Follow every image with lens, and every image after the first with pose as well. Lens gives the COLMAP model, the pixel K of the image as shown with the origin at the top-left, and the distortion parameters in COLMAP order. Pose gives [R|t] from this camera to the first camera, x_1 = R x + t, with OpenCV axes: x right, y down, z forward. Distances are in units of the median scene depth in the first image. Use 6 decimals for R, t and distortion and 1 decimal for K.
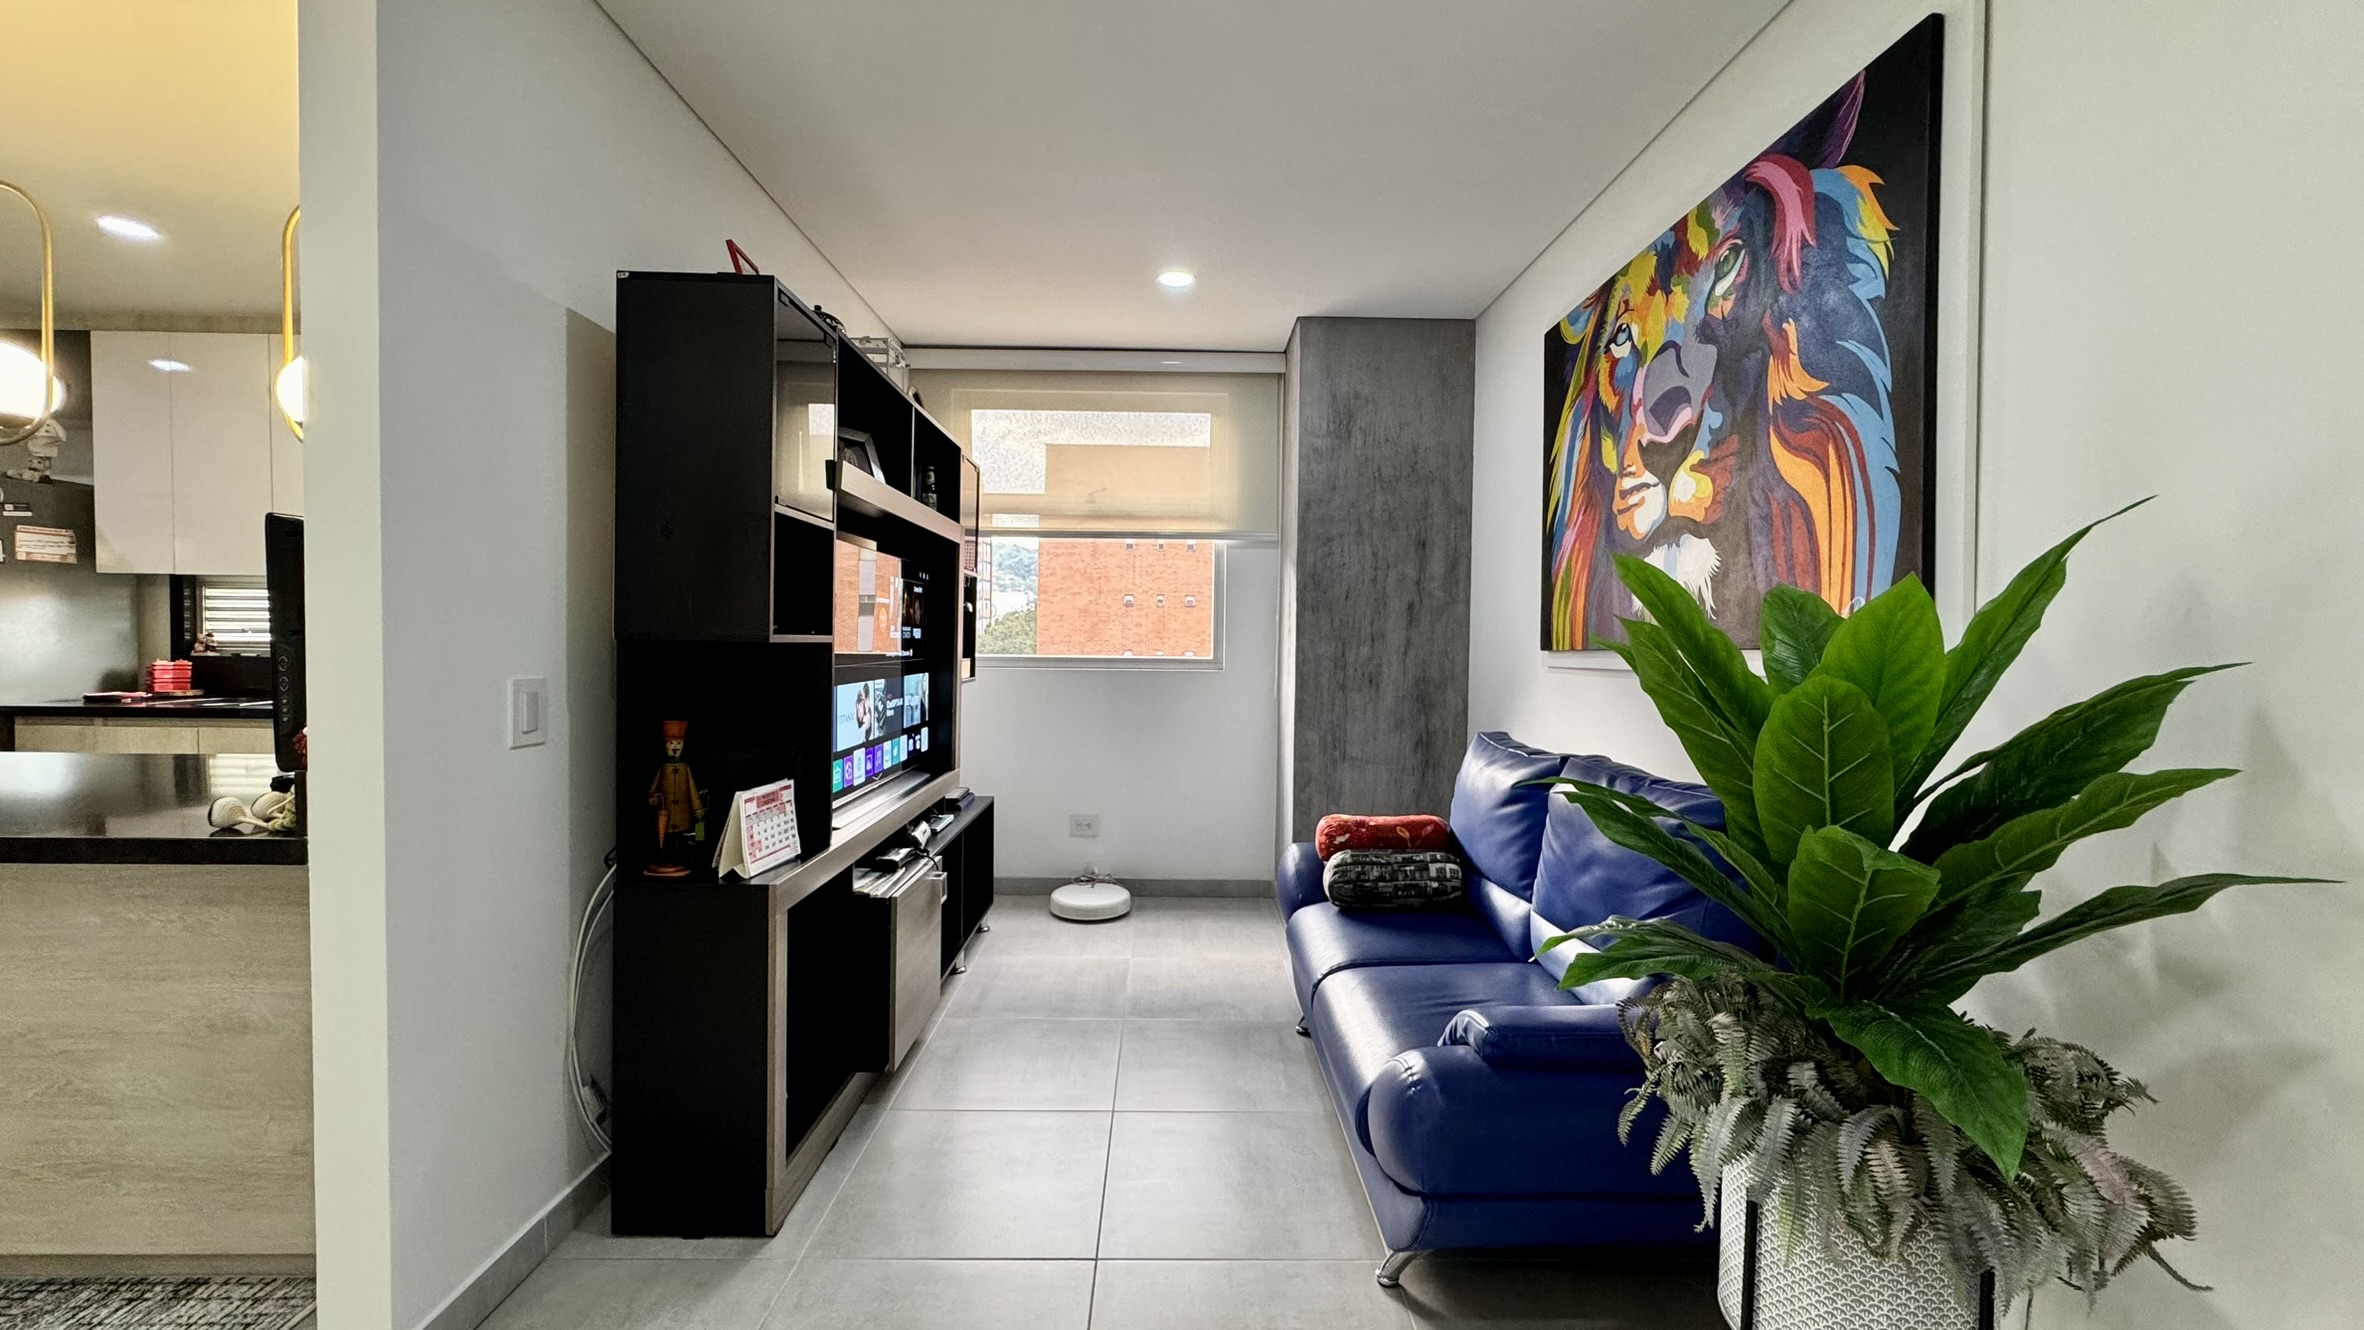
lens RADIAL K [[943.2, 0, 1182.7], [0, 943.2, 661.8], [0, 0, 1]] dist [-0.000579, 0.000185]
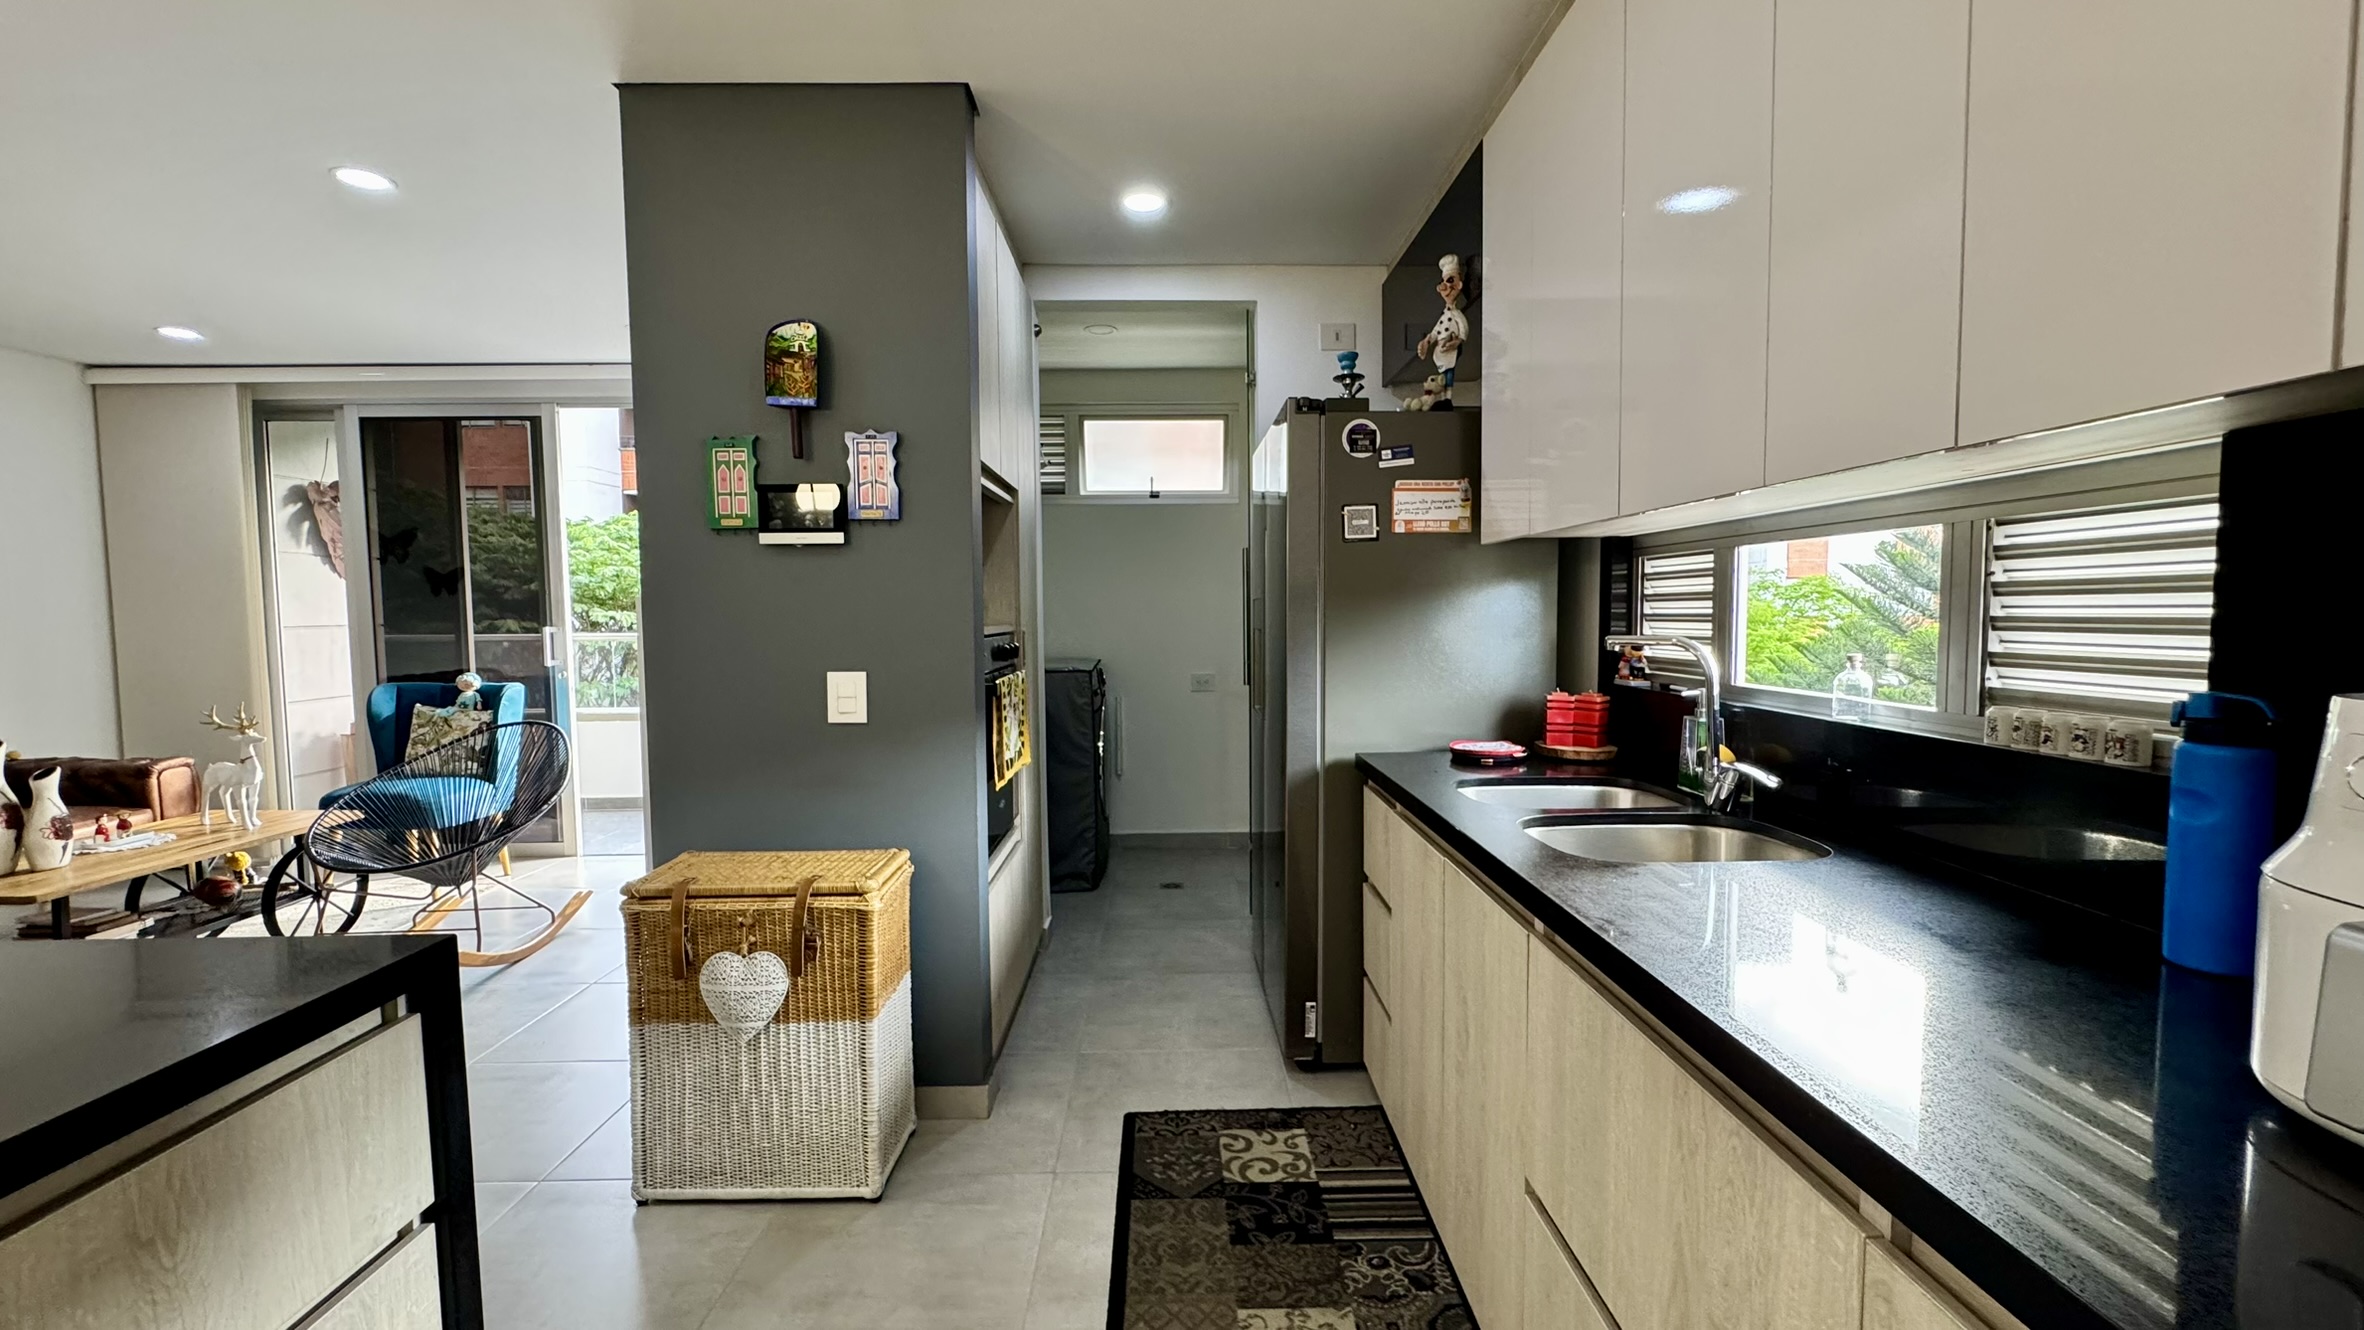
lens RADIAL K [[943.1, 0, 1182.0], [0, 943.1, 665.0], [0, 0, 1]] dist [-0.002520, -0.000426]
pose [[0.002089, 0.045765, -0.998950, -0.533285], [-0.018821, 0.998777, 0.045718, -0.040355], [0.999821, 0.018706, 0.002948, 0.793746]]
